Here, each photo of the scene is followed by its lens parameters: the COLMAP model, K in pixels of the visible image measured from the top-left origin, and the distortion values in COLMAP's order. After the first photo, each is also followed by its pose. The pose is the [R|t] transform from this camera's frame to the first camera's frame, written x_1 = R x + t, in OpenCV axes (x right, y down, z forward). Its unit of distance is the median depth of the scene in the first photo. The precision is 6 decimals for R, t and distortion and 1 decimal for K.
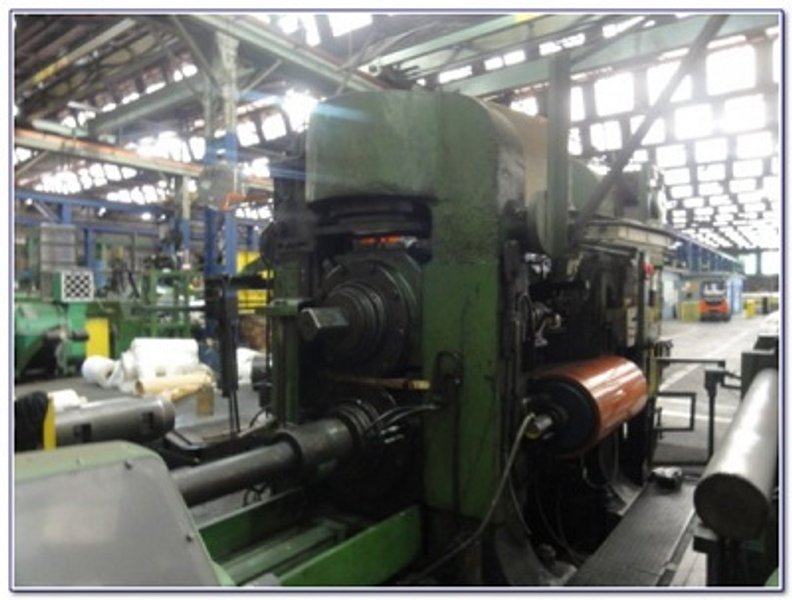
lens RADIAL K [[547.0, 0, 398.6], [0, 547.0, 298.4], [0, 0, 1]] dist [-0.007251, 0.000614]
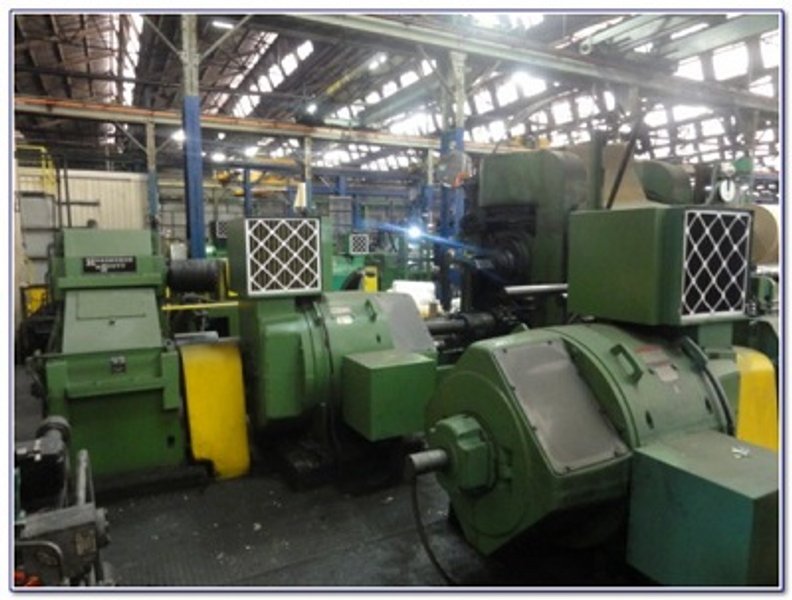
lens RADIAL K [[547.0, 0, 398.2], [0, 547.0, 303.5], [0, 0, 1]] dist [-0.007251, 0.000614]
pose [[0.907985, 0.043083, -0.416781, 0.095077], [-0.003374, 0.995419, 0.095548, -0.002920], [0.418988, -0.085350, 0.903971, -0.222196]]
